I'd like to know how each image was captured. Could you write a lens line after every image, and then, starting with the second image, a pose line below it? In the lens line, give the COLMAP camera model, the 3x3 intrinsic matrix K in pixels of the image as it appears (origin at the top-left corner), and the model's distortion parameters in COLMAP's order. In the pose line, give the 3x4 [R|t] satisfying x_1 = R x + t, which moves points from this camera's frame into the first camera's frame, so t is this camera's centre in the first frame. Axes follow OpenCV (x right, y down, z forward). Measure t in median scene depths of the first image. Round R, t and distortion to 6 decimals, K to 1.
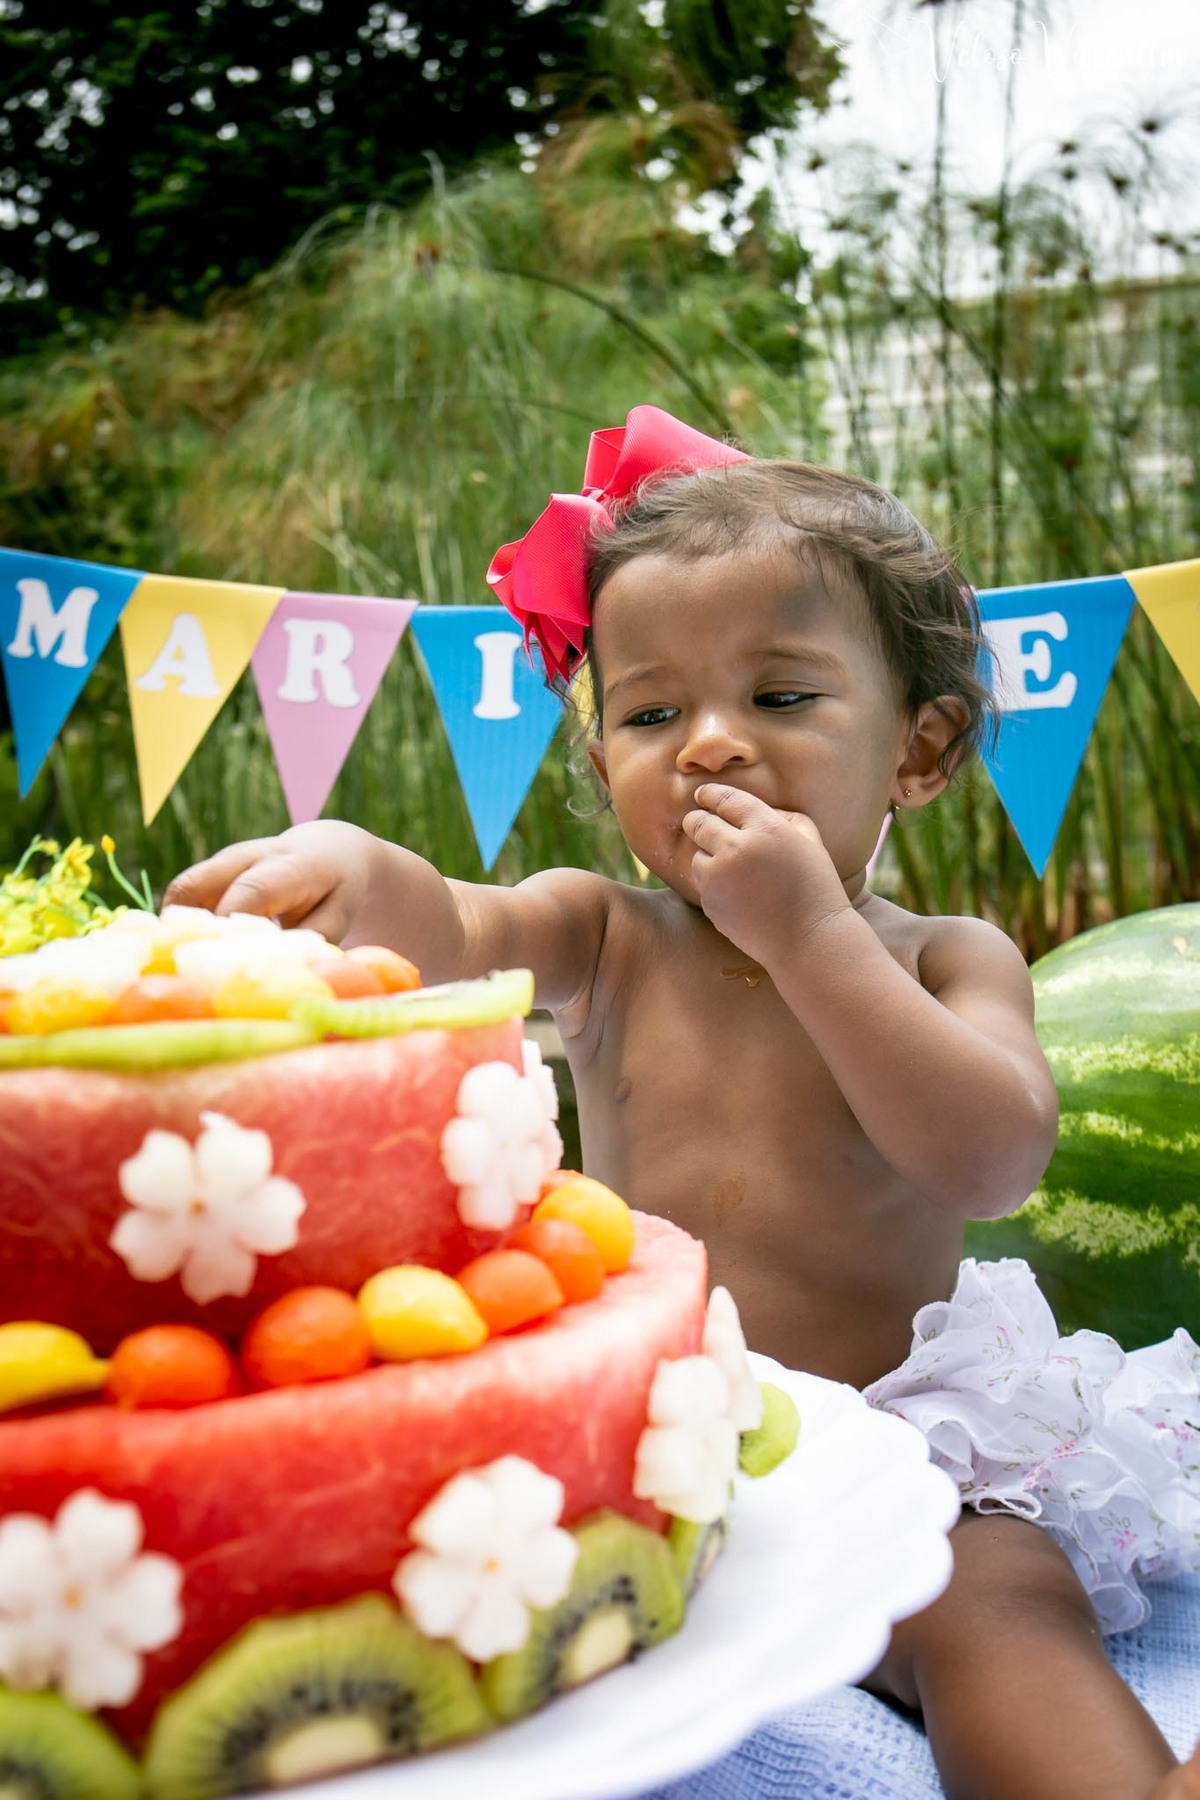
lens RADIAL K [[1723.3, 0, 570.7], [0, 1723.3, 904.1], [0, 0, 1]] dist [-0.004041, 0.001757]
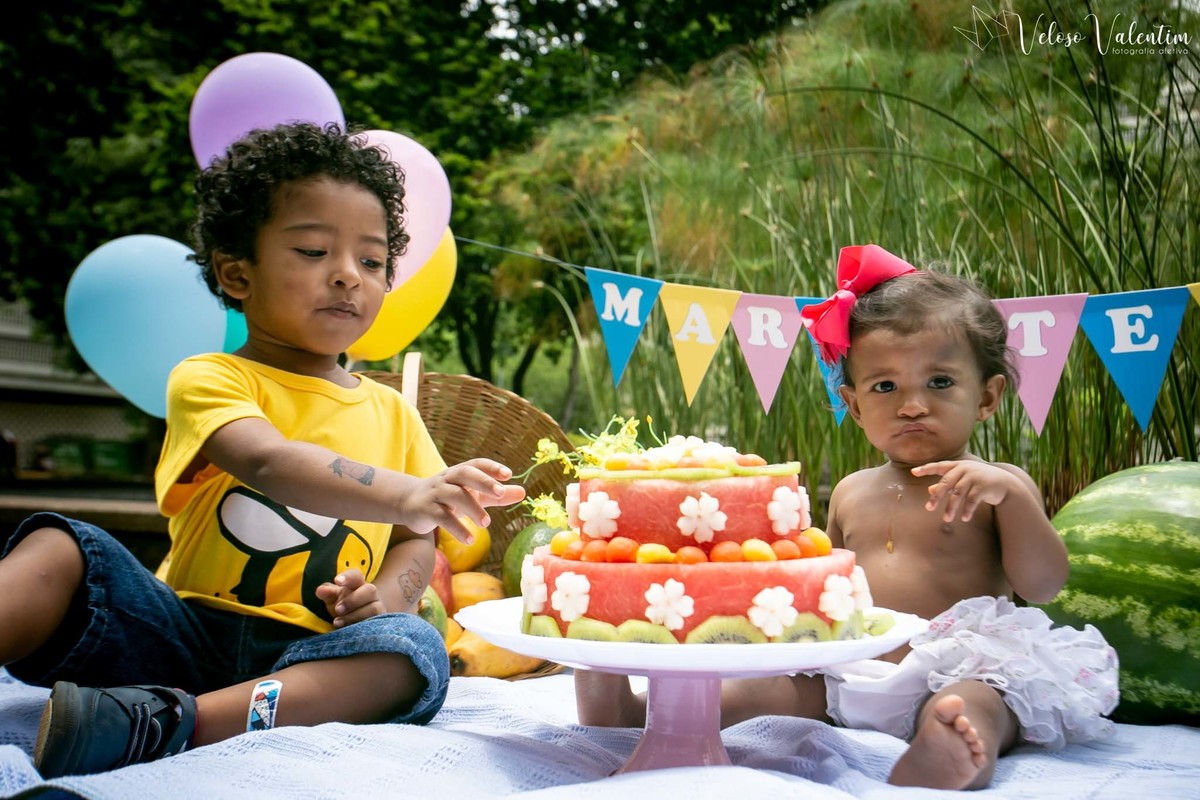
lens RADIAL K [[1248.3, 0, 600.0], [0, 1248.3, 400.0], [0, 0, 1]] dist [0.051797, -0.018102]
pose [[0.964089, 0.022021, -0.264664, 0.263517], [-0.036132, 0.998166, -0.048567, 0.056169], [0.263109, 0.056386, 0.963117, -1.537431]]
